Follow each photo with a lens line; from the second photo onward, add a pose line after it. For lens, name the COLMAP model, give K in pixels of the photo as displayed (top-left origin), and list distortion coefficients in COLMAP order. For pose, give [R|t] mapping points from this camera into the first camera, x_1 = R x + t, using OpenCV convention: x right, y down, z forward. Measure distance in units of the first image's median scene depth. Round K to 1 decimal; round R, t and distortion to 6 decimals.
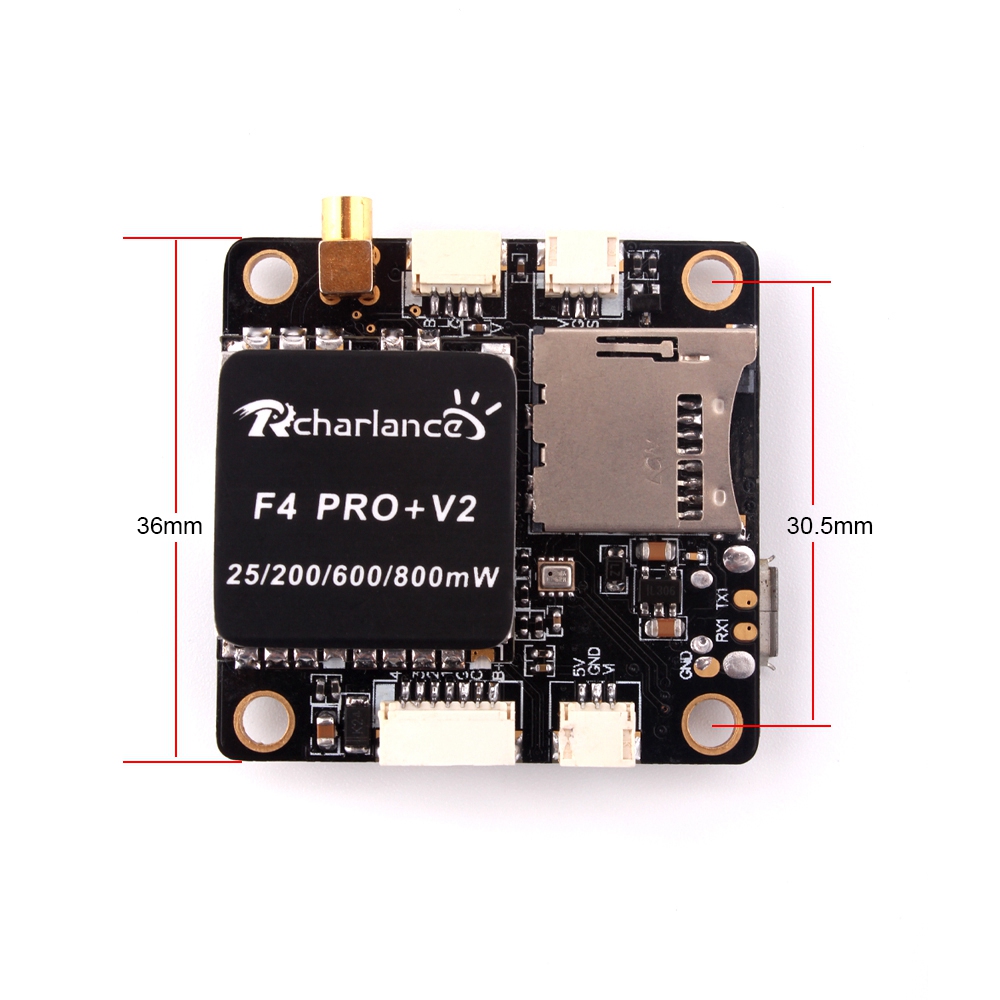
lens RADIAL K [[2328.3, 0, 501.0], [0, 2328.3, 461.4], [0, 0, 1]] dist [0.012401, -0.012518]
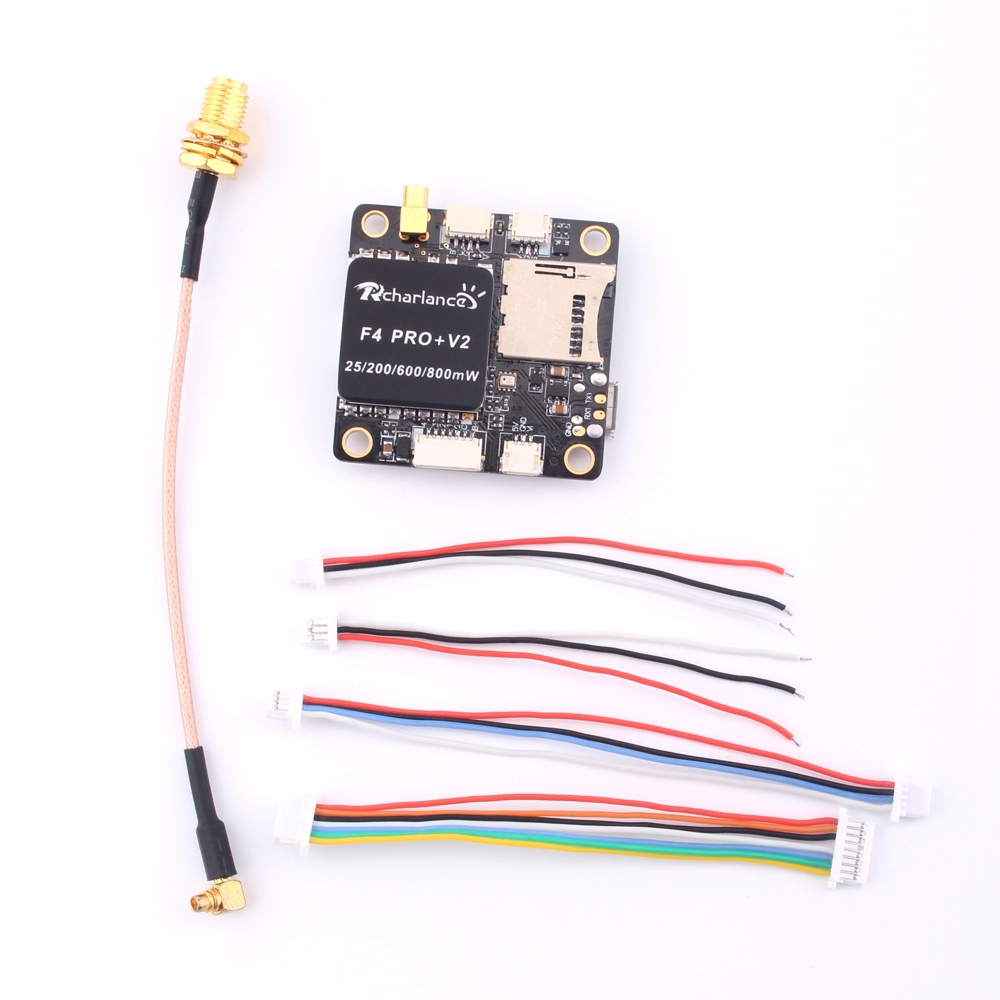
lens RADIAL K [[2442.0, 0, 500.0], [0, 2442.0, 500.0], [0, 0, 1]] dist [0.057156, 0.124010]
pose [[0.997639, 0.068671, -0.000131, 0.024948], [-0.068645, 0.997211, -0.029285, 0.214564], [-0.001880, 0.029224, 0.999571, -1.108161]]
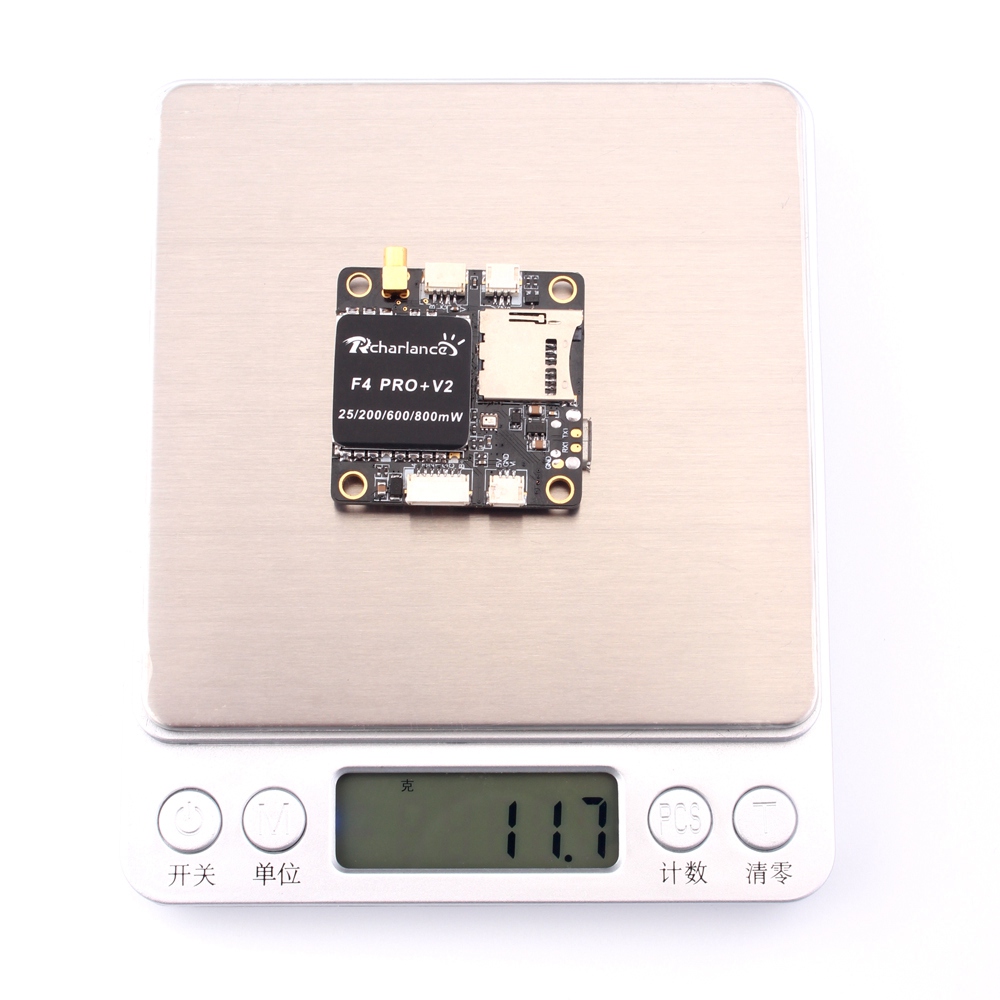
lens RADIAL K [[2442.0, 0, 500.0], [0, 2442.0, 500.0], [0, 0, 1]] dist [0.057156, 0.124010]
pose [[0.999775, 0.014652, 0.015361, 0.000082], [-0.012939, 0.994255, -0.106250, 0.364870], [-0.016830, 0.106027, 0.994221, -1.258302]]
